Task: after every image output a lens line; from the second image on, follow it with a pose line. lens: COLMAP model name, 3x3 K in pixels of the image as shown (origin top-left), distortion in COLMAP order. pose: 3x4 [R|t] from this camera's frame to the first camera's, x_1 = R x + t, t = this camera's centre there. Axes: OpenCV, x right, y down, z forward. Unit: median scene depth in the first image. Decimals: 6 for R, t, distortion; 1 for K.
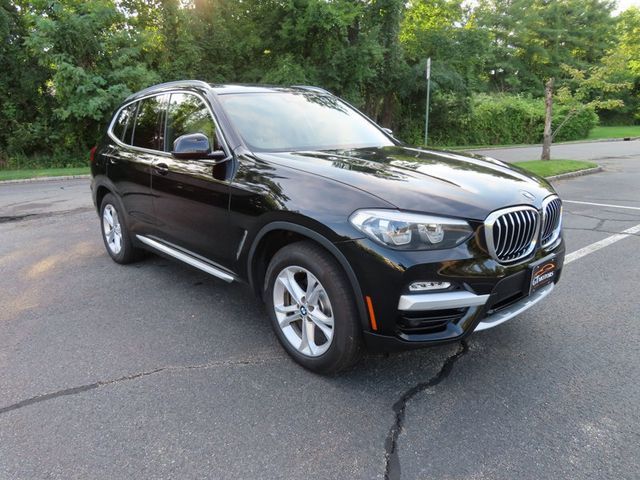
lens RADIAL K [[462.9, 0, 320.0], [0, 462.9, 240.0], [0, 0, 1]] dist [-0.008792, 0.002571]
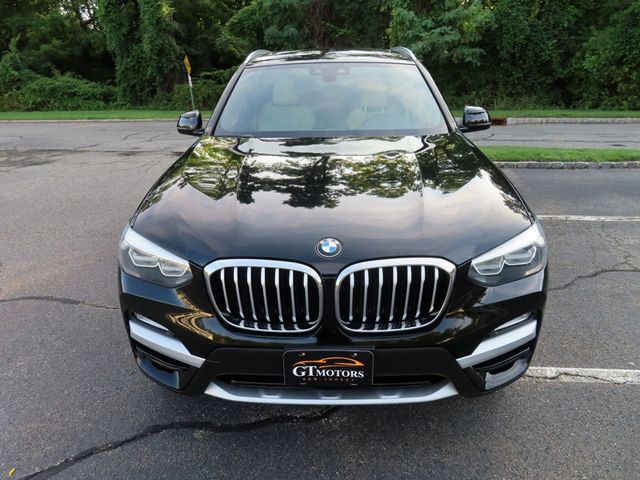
lens RADIAL K [[458.1, 0, 318.4], [0, 458.1, 241.5], [0, 0, 1]] dist [-0.004141, 0.003341]
pose [[0.714225, 0.251280, -0.653255, 0.778734], [-0.161995, 0.967337, 0.194979, -0.216035], [0.680912, -0.033435, 0.731602, 0.452681]]
